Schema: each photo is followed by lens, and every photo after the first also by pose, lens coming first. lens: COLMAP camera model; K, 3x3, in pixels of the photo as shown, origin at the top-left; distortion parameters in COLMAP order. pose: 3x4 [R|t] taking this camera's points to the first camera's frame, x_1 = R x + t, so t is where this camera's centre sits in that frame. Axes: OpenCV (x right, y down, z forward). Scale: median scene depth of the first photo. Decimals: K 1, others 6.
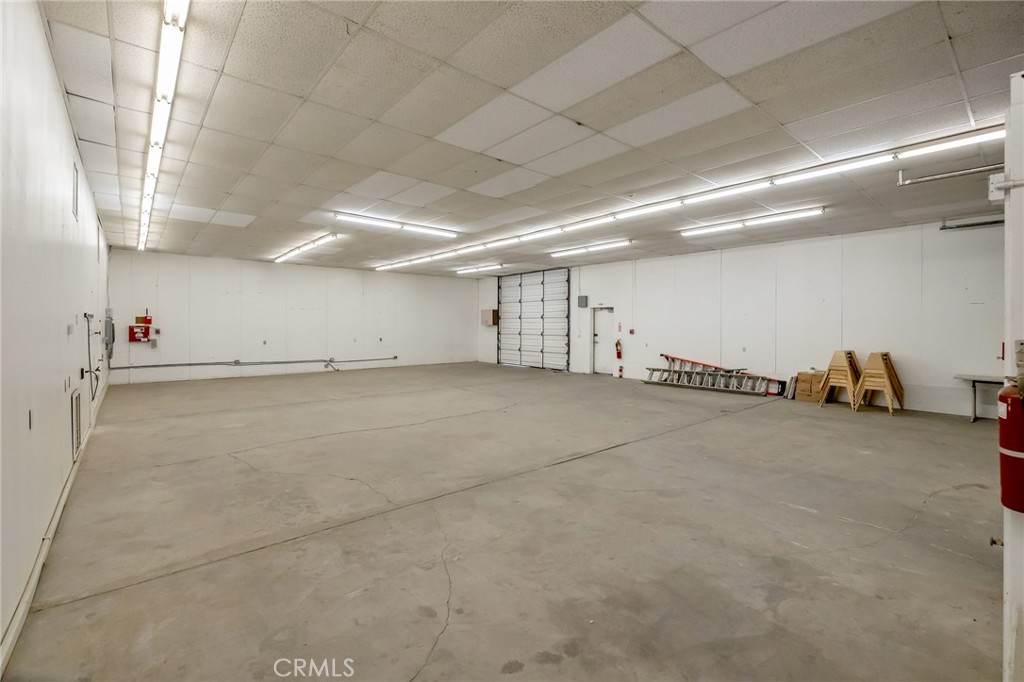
lens RADIAL K [[439.1, 0, 513.2], [0, 439.1, 320.8], [0, 0, 1]] dist [-0.002690, -0.001435]
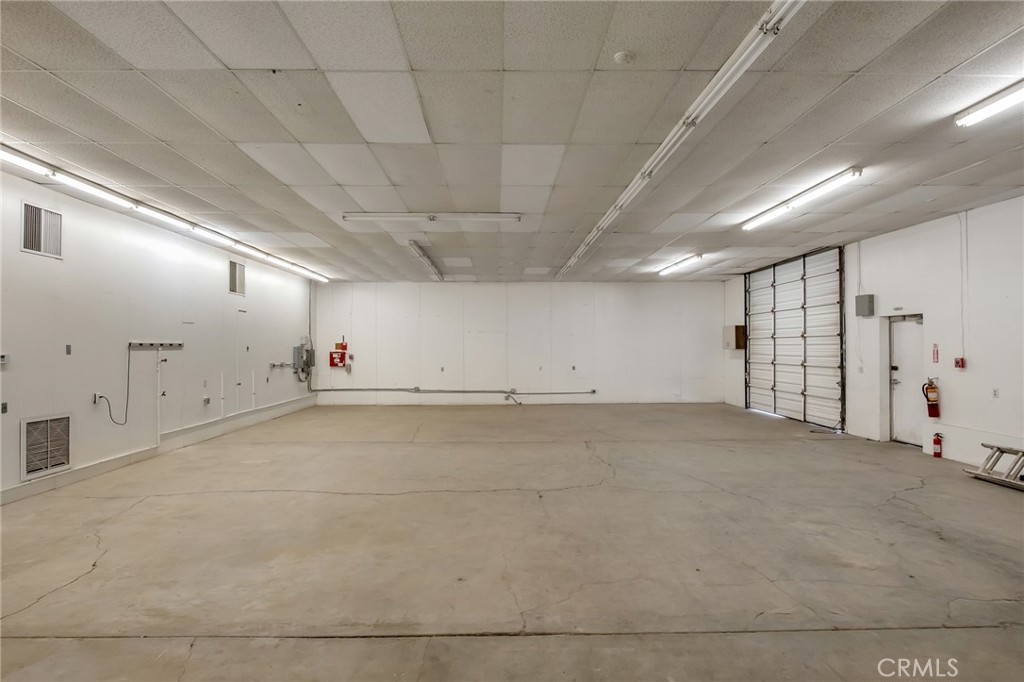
lens RADIAL K [[517.2, 0, 509.2], [0, 517.2, 338.7], [0, 0, 1]] dist [-0.012607, 0.003126]
pose [[0.772776, -0.015880, -0.634481, 0.393059], [0.011436, 0.999873, -0.011096, -0.002038], [0.634576, 0.001319, 0.772859, 0.418494]]
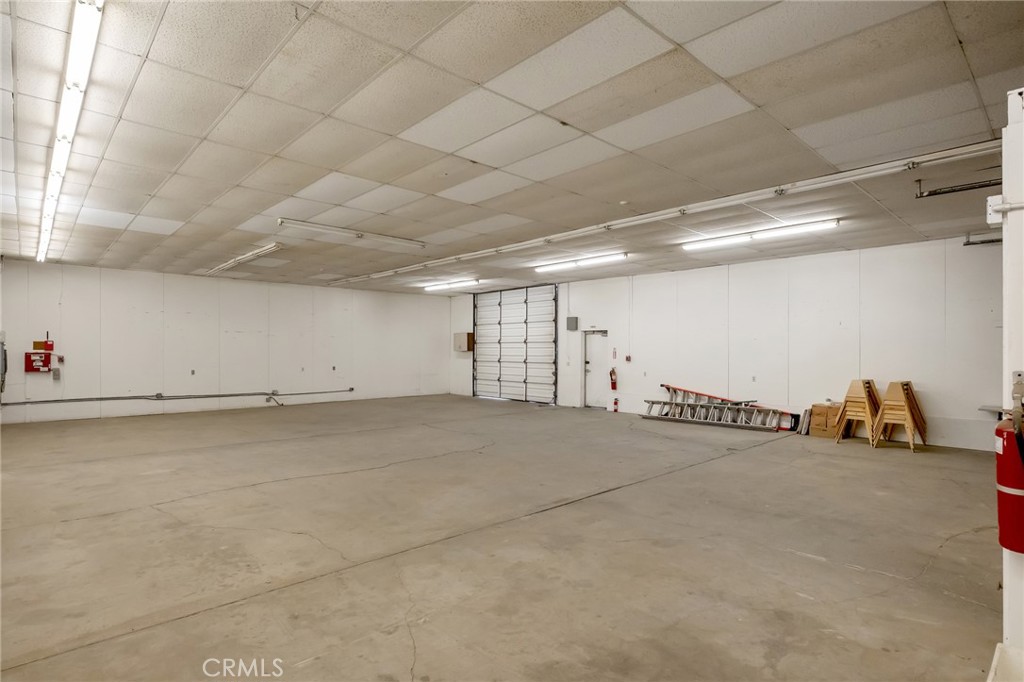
lens RADIAL K [[517.2, 0, 517.2], [0, 517.2, 343.3], [0, 0, 1]] dist [-0.012607, 0.003126]
pose [[0.998857, -0.000166, 0.047806, 0.003861], [0.000349, 0.999993, -0.003823, -0.002607], [-0.047805, 0.003835, 0.998849, -0.013181]]
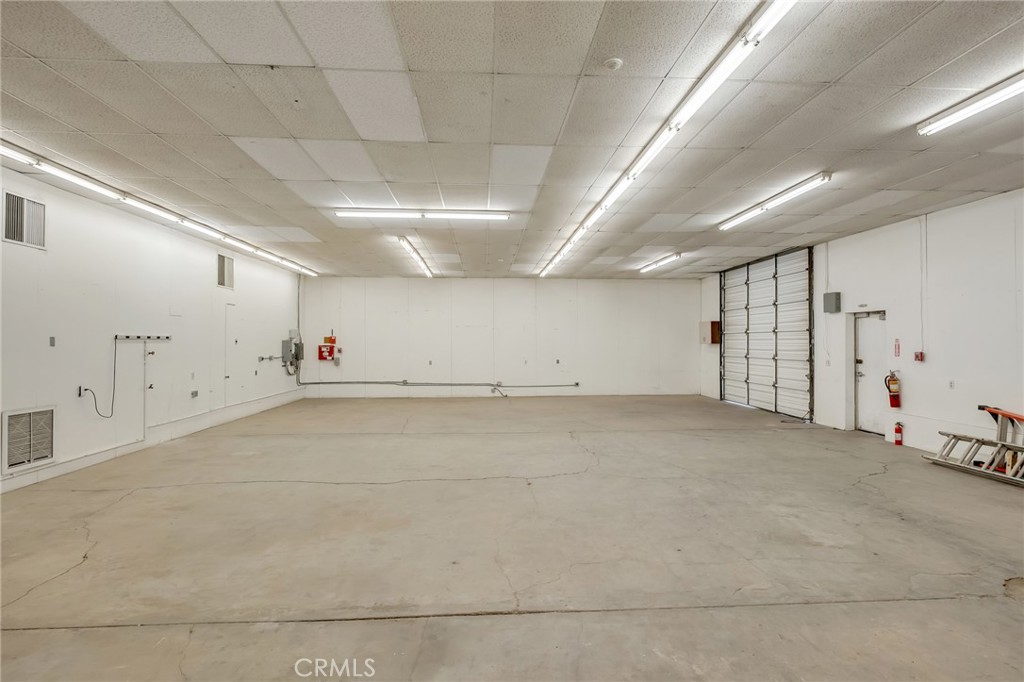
lens RADIAL K [[502.5, 0, 517.0], [0, 502.5, 335.0], [0, 0, 1]] dist [0.001557, -0.000493]
pose [[0.801786, -0.011563, -0.597499, 0.391263], [0.008584, 0.999932, -0.007832, 0.000084], [0.597549, 0.001150, 0.801831, 0.407979]]
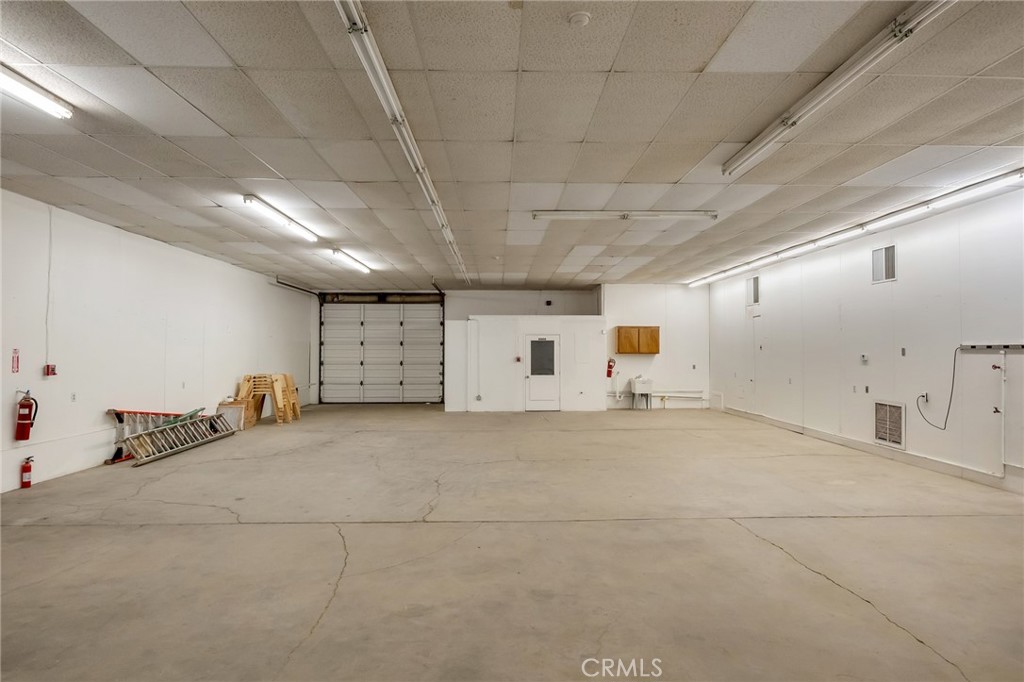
lens RADIAL K [[564.8, 0, 510.6], [0, 564.8, 341.5], [0, 0, 1]] dist [0.003842, -0.000826]
pose [[-0.774880, 0.006562, 0.632074, -0.690388], [-0.008173, 0.999759, -0.020398, 0.006070], [-0.632055, -0.020972, -0.774639, 1.832651]]
